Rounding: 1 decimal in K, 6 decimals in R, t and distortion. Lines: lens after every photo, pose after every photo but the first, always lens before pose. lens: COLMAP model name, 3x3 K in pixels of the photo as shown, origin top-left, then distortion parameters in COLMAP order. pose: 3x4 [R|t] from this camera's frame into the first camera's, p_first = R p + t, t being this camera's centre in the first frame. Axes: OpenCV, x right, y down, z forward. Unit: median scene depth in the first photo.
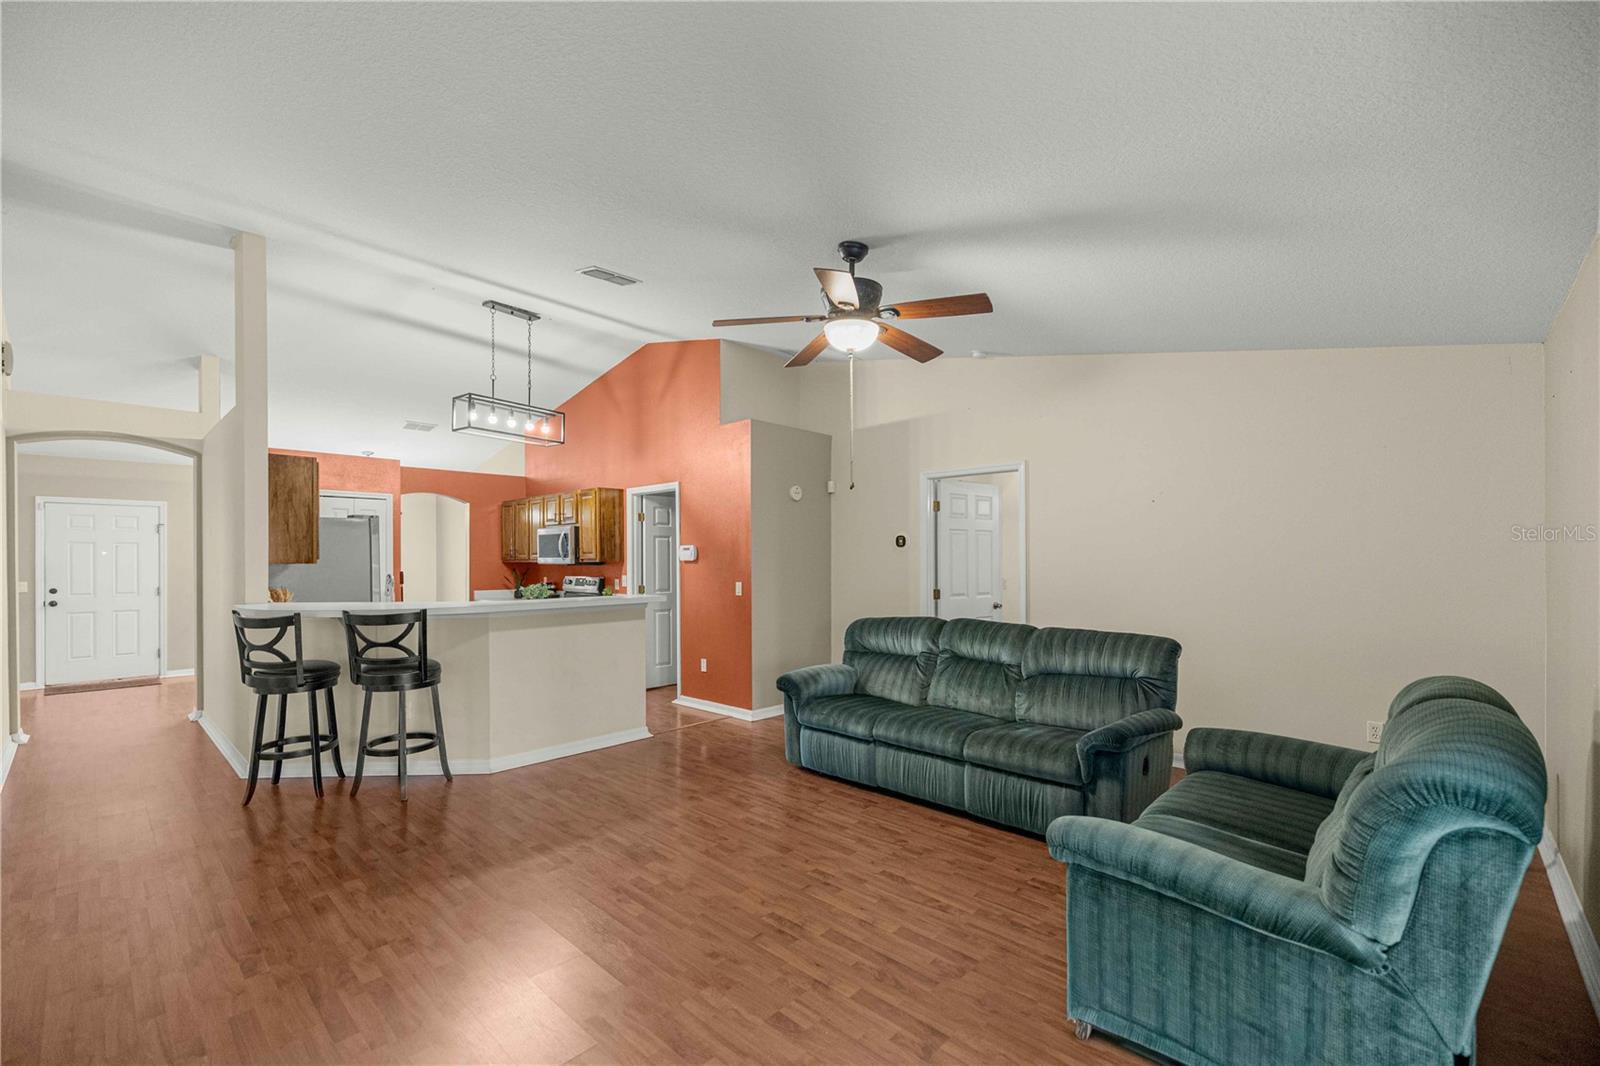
lens RADIAL K [[678.5, 0, 801.9], [0, 678.5, 561.0], [0, 0, 1]] dist [0.001759, 0.000129]
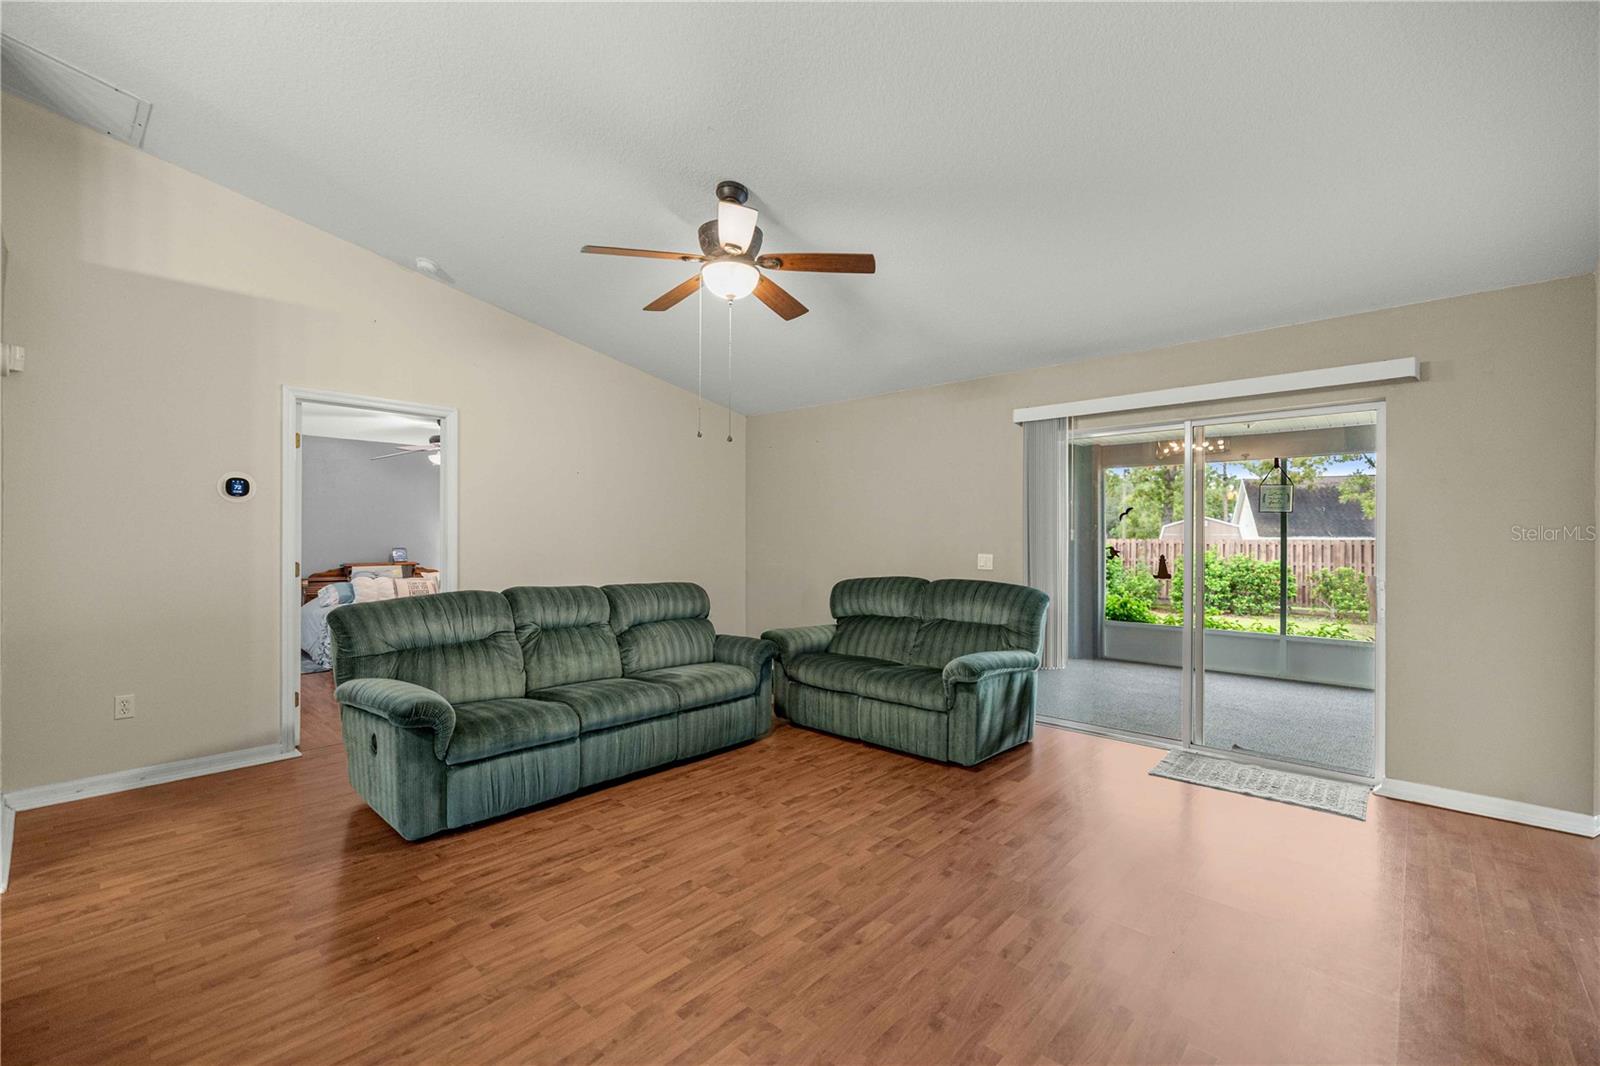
lens RADIAL K [[678.5, 0, 796.1], [0, 678.5, 542.5], [0, 0, 1]] dist [0.001759, 0.000129]
pose [[-0.020013, -0.002579, 0.999796, -0.787807], [0.000443, 0.999997, 0.002588, 0.032715], [-0.999800, 0.000494, -0.020012, 0.824515]]
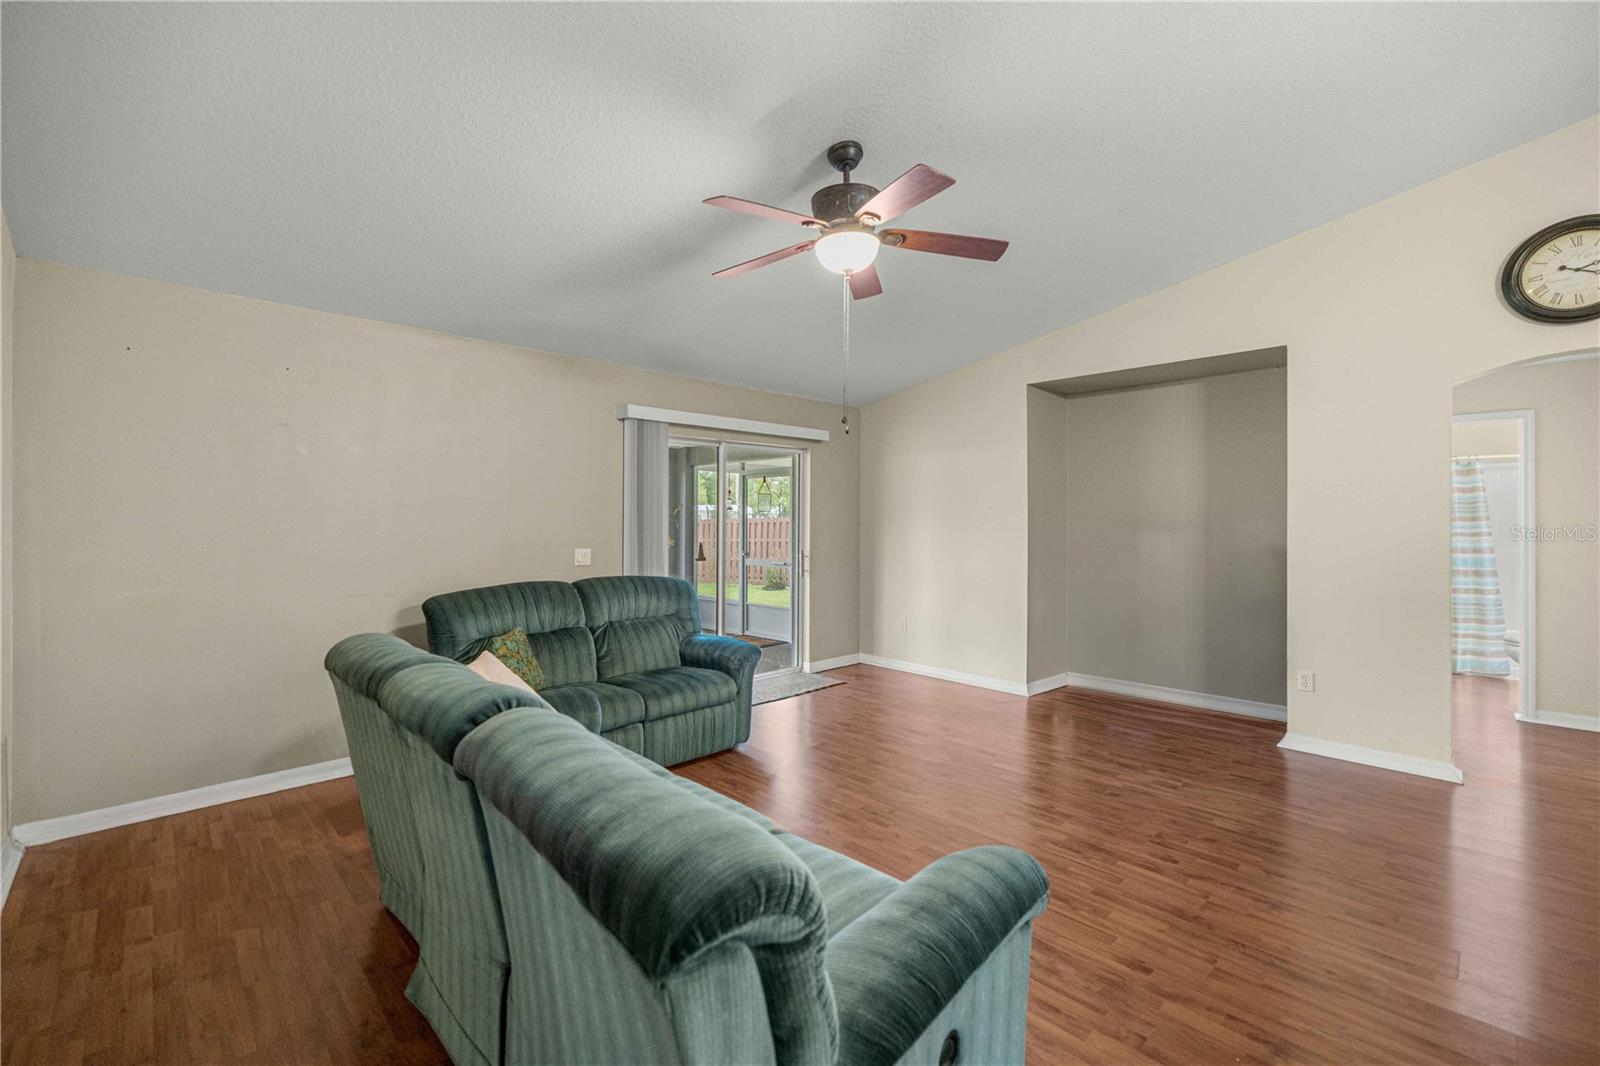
lens RADIAL K [[678.5, 0, 799.8], [0, 678.5, 523.0], [0, 0, 1]] dist [0.001759, 0.000129]
pose [[-0.999269, -0.001251, 0.038210, 0.090747], [-0.000934, 0.999965, 0.008300, 0.002091], [-0.038219, 0.008258, -0.999235, 1.651695]]
